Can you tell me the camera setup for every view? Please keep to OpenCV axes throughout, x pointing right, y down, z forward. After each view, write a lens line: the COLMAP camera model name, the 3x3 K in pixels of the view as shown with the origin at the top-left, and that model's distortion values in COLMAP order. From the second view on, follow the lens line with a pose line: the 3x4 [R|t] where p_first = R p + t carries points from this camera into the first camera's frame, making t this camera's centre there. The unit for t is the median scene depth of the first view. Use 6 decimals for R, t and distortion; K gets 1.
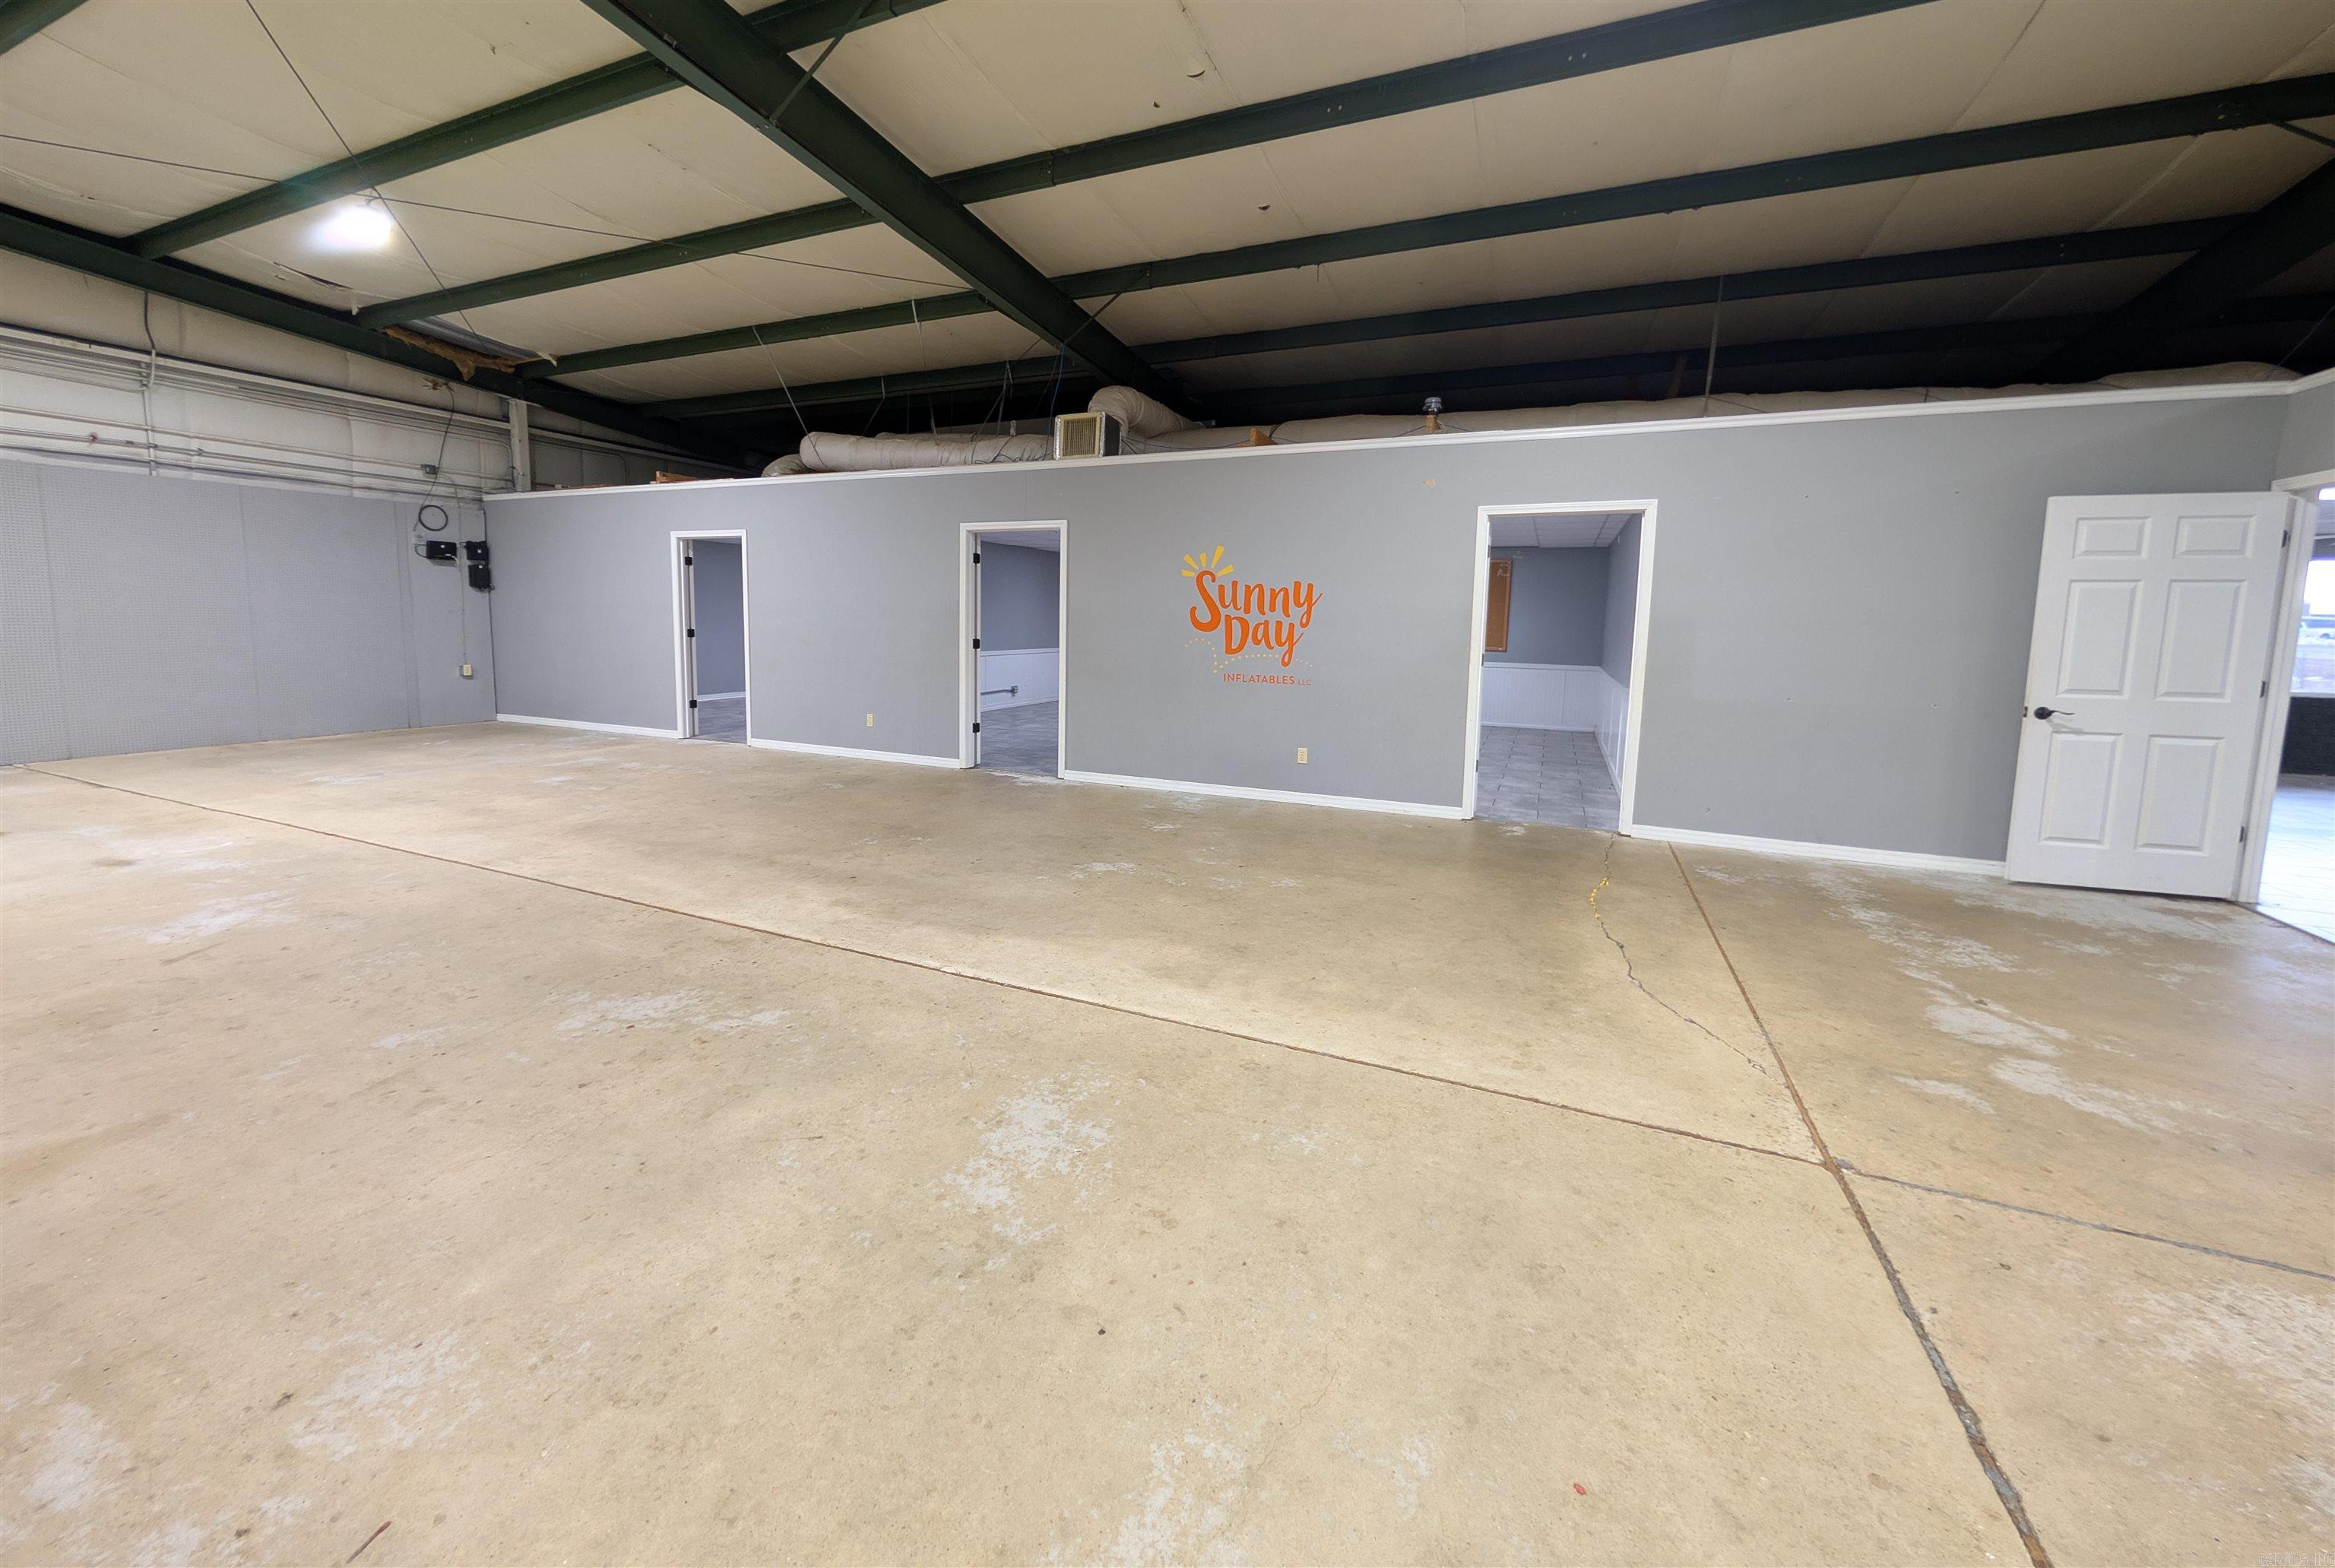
lens RADIAL K [[887.7, 0, 1136.1], [0, 887.7, 707.8], [0, 0, 1]] dist [0.000292, 0.000131]
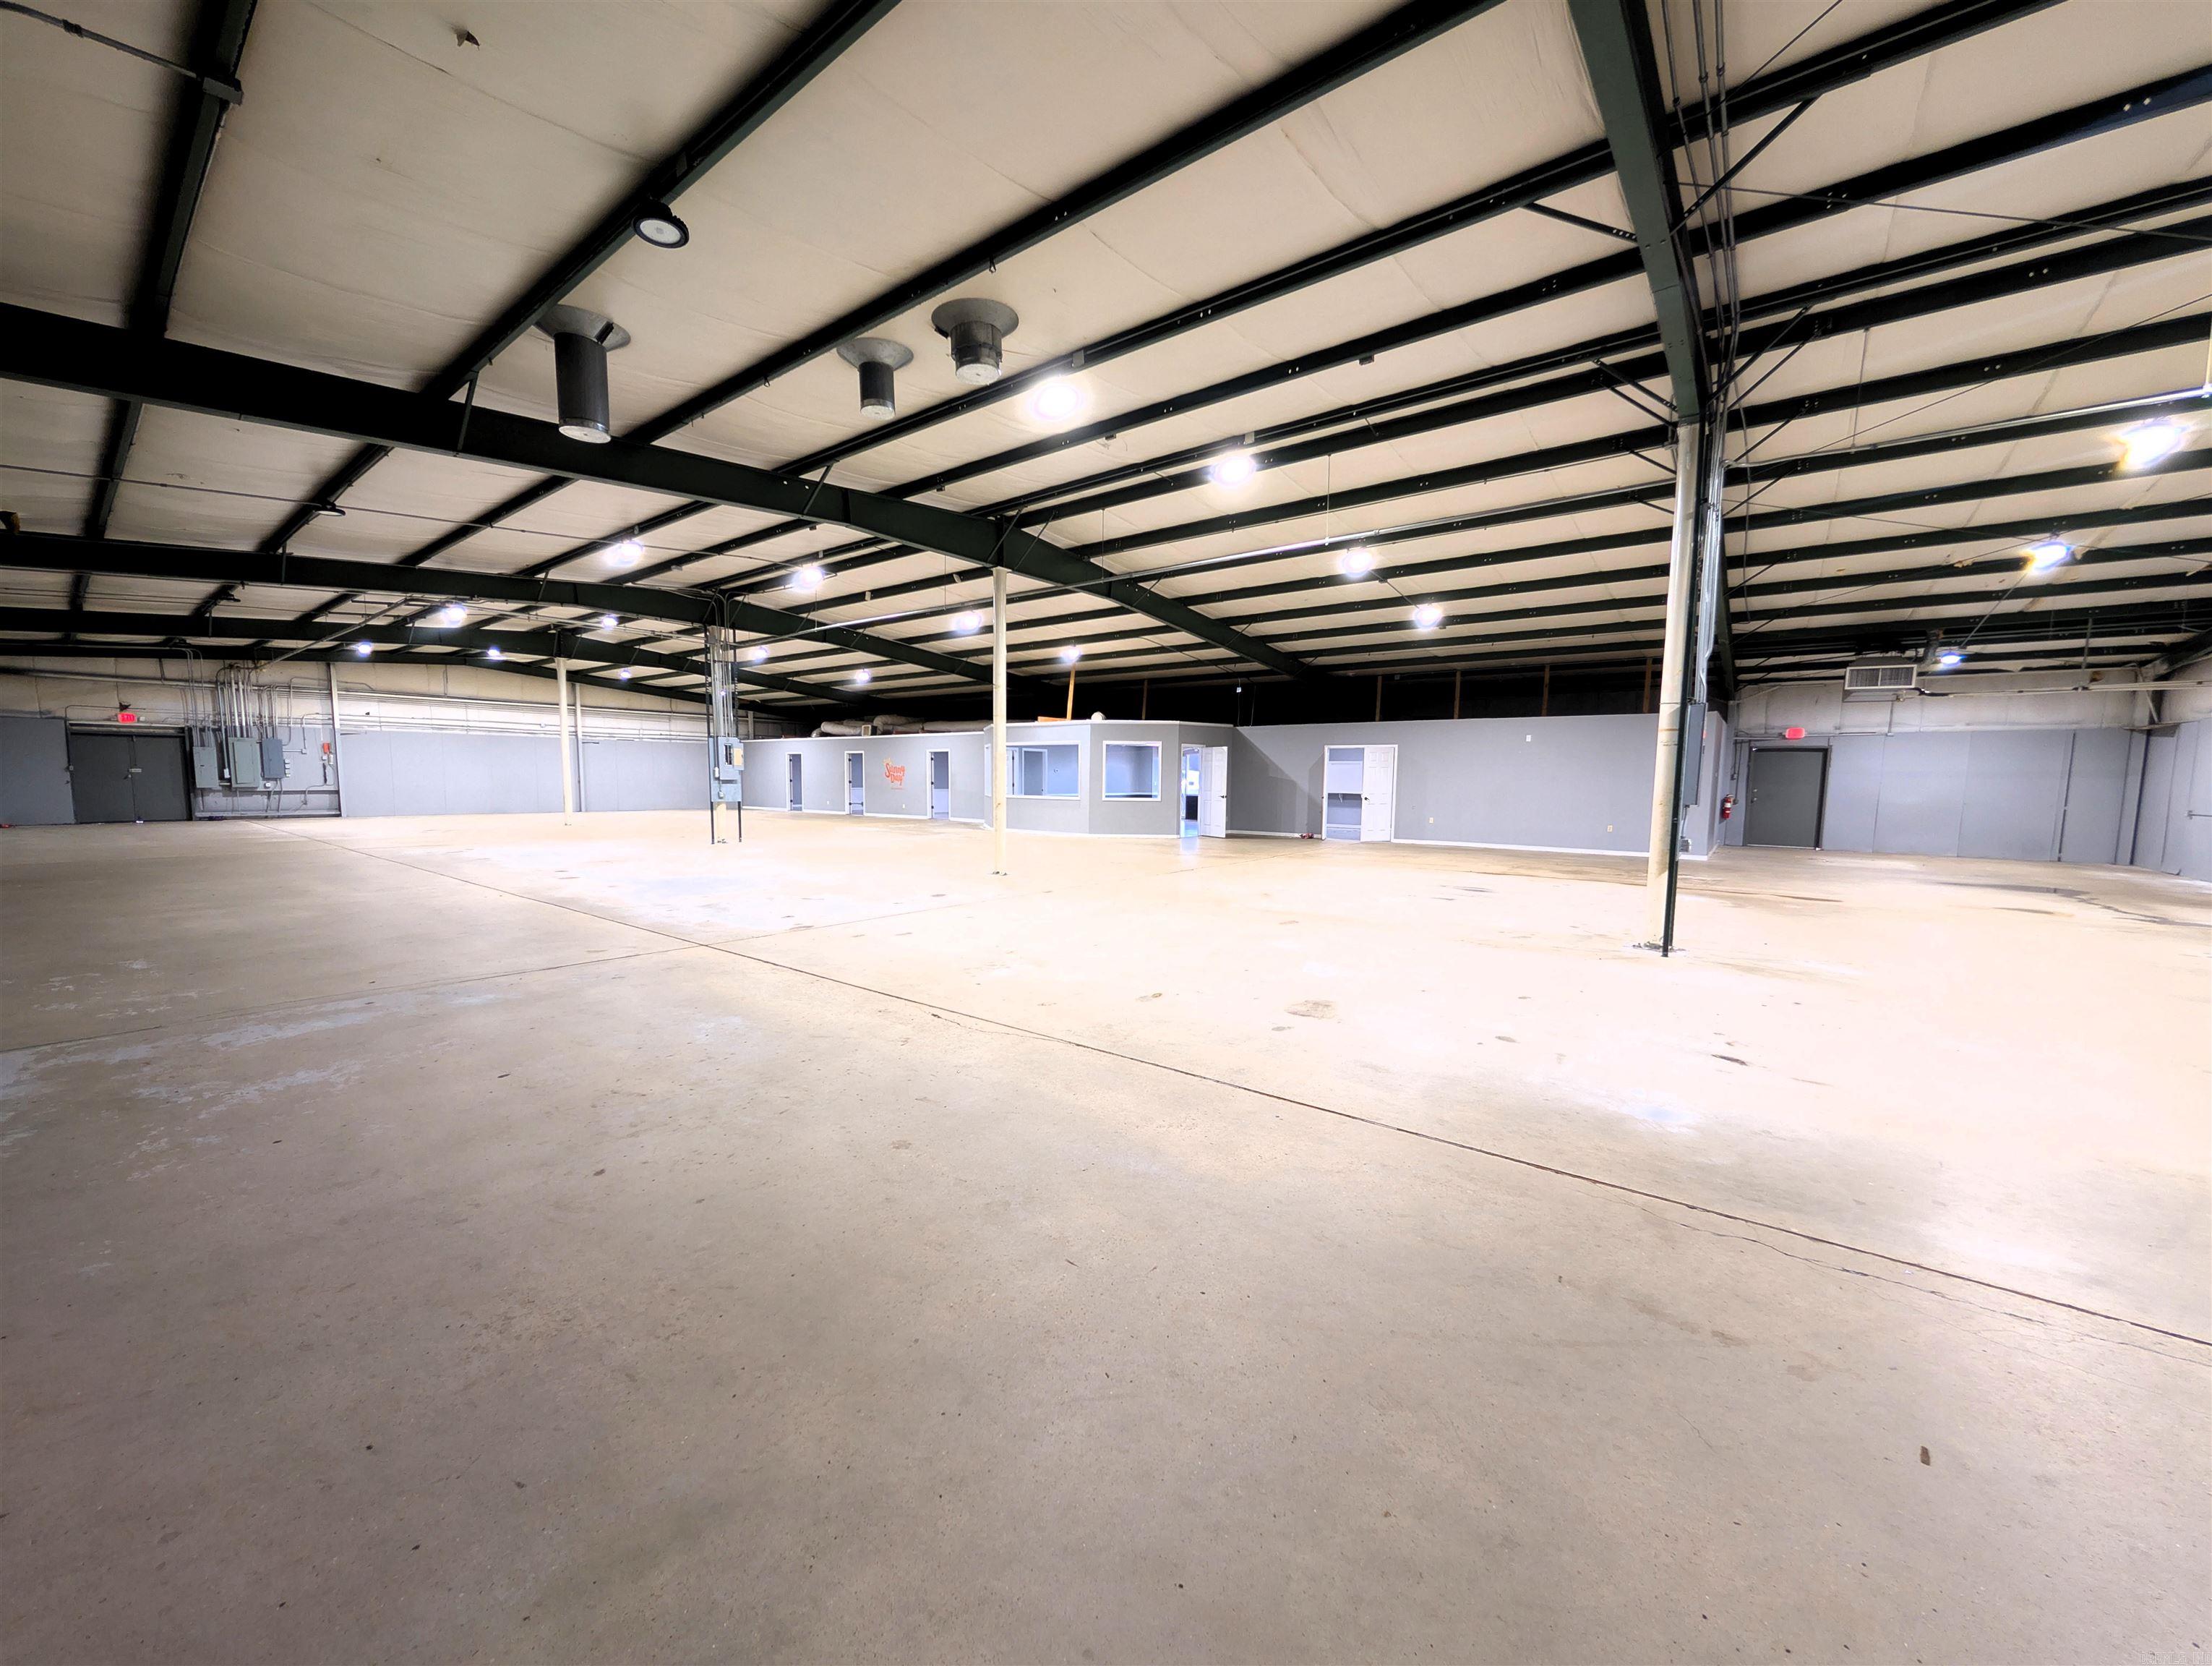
lens RADIAL K [[839.8, 0, 1100.7], [0, 839.8, 846.7], [0, 0, 1]] dist [-0.001775, 0.000958]
pose [[0.971105, 0.008961, -0.238486, 1.481553], [-0.013672, 0.999743, -0.018106, 0.218814], [0.238262, 0.020843, 0.970977, -1.922137]]
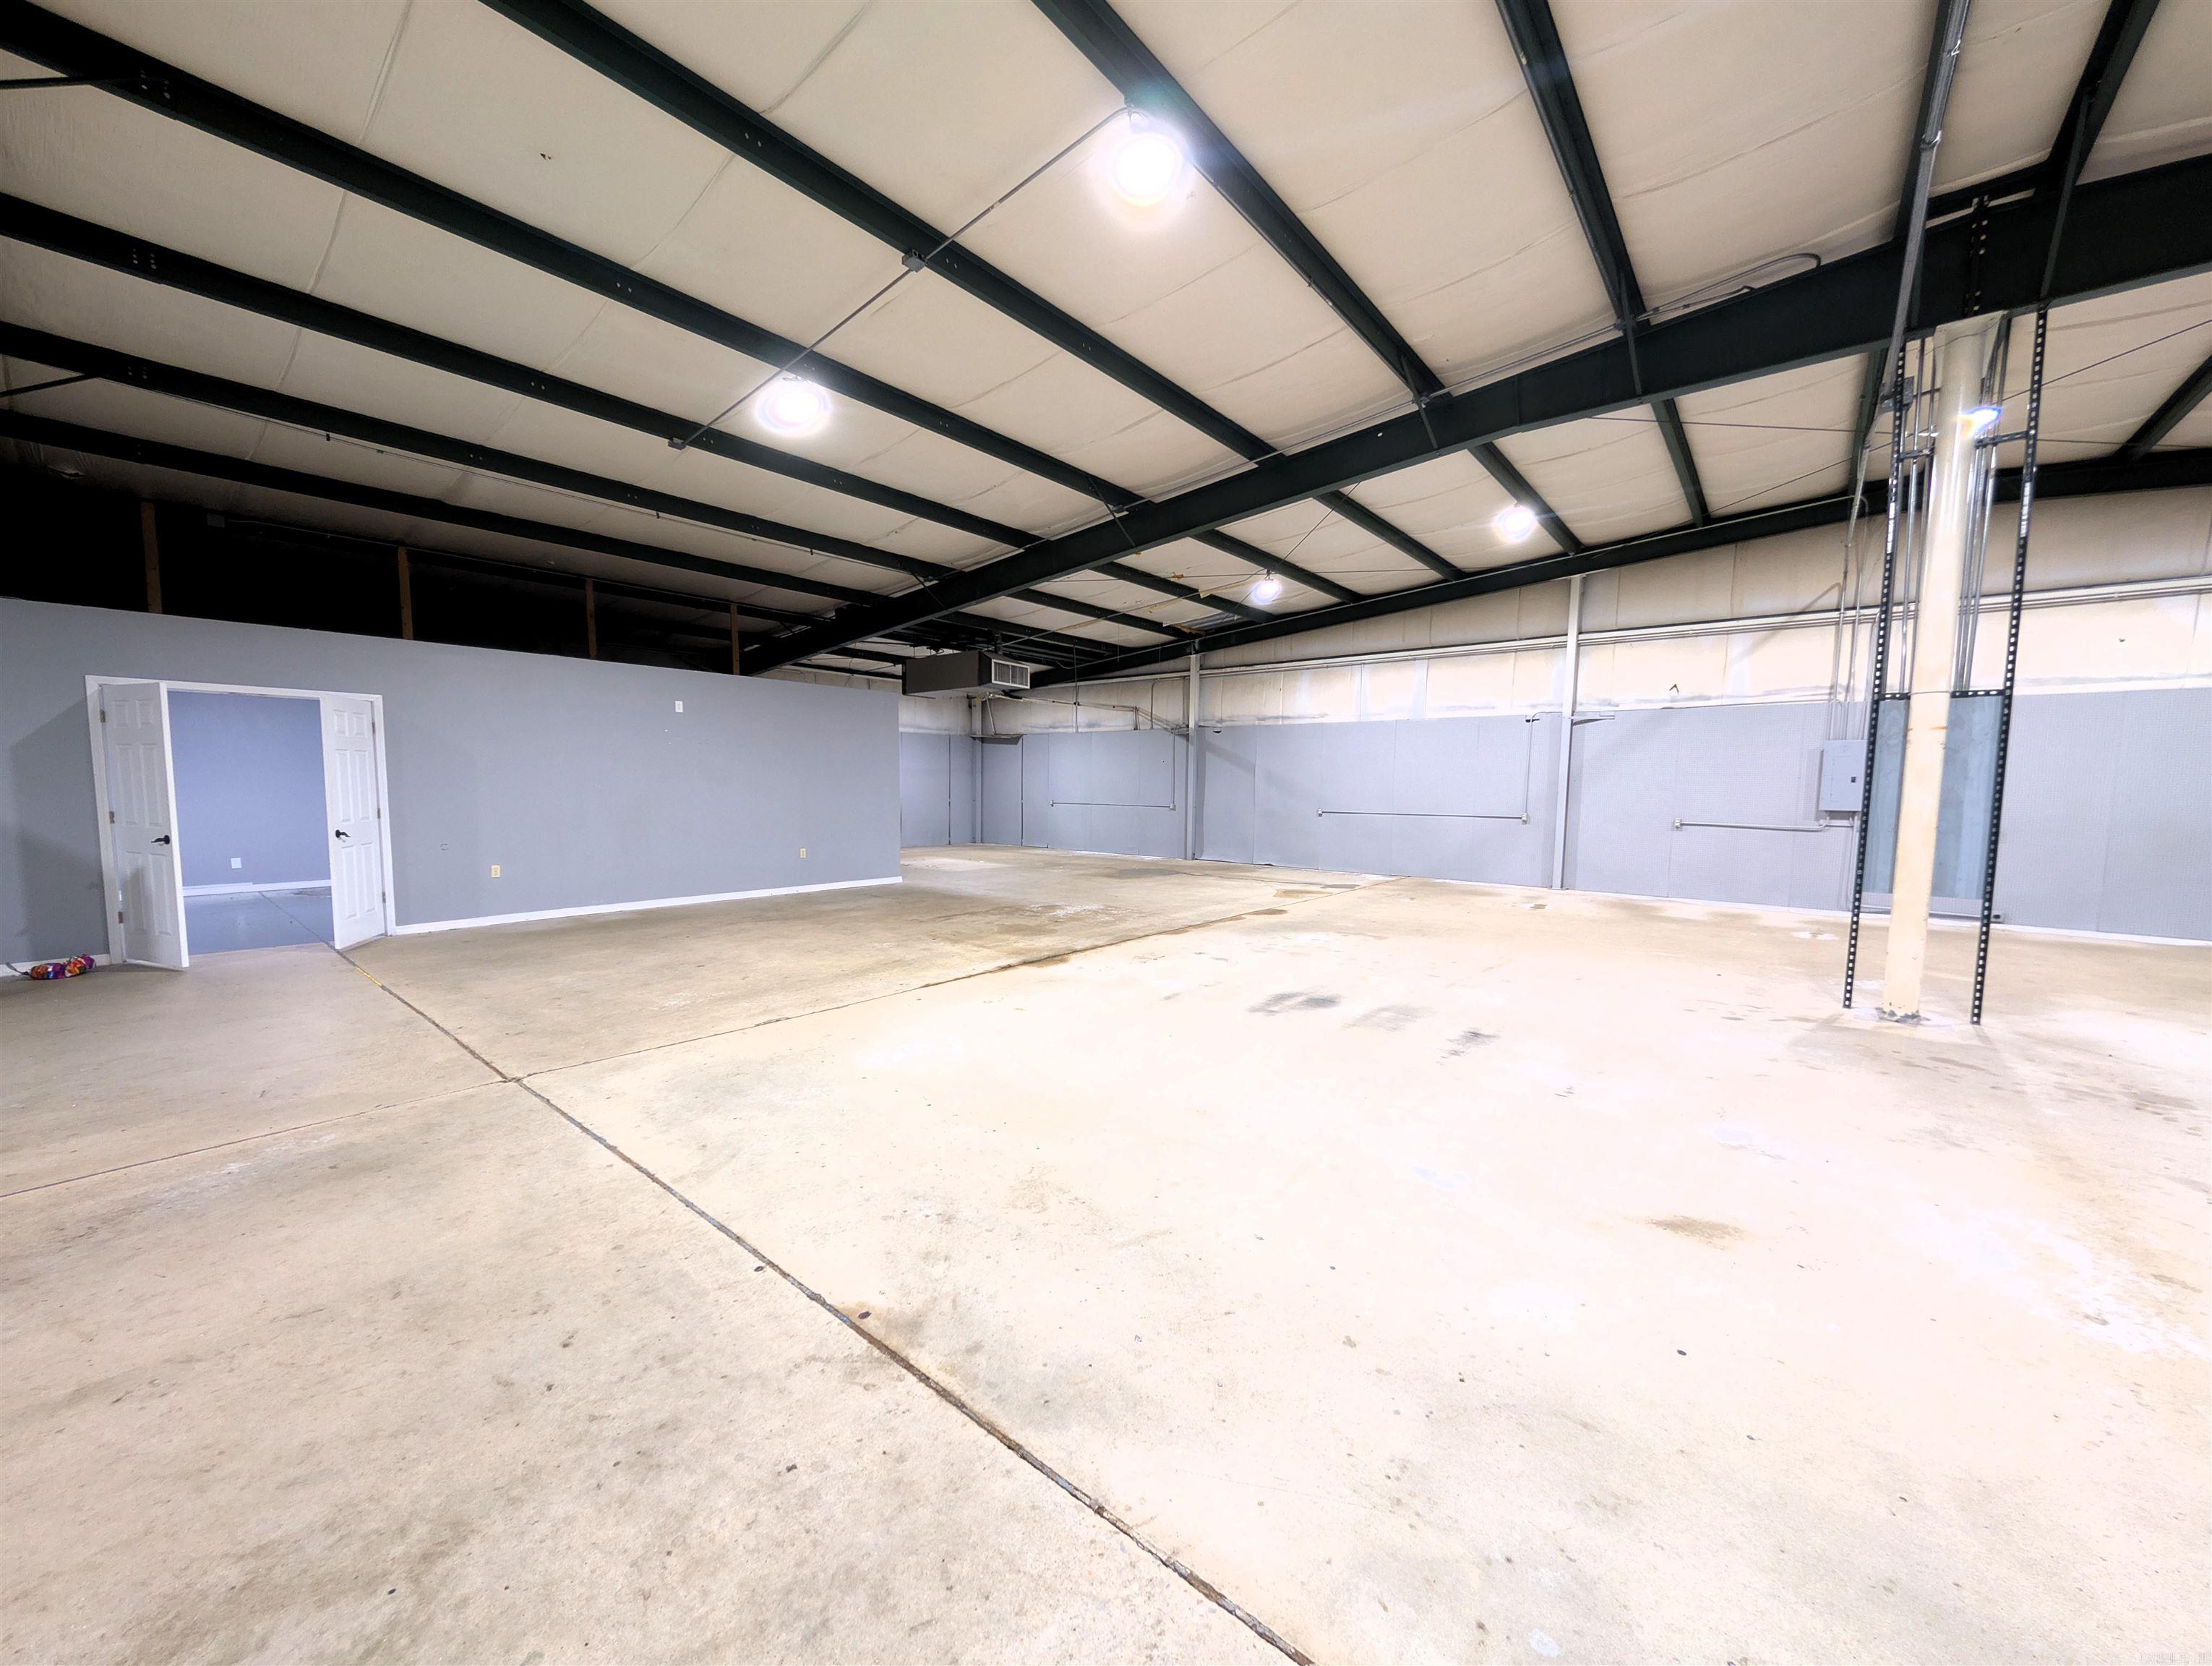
lens RADIAL K [[839.8, 0, 1094.4], [0, 839.8, 845.3], [0, 0, 1]] dist [-0.001775, 0.000958]
pose [[0.263509, -0.092604, 0.960202, 1.095098], [0.092497, 0.993221, 0.070404, 0.084278], [-0.960212, 0.070263, 0.270288, -0.719669]]
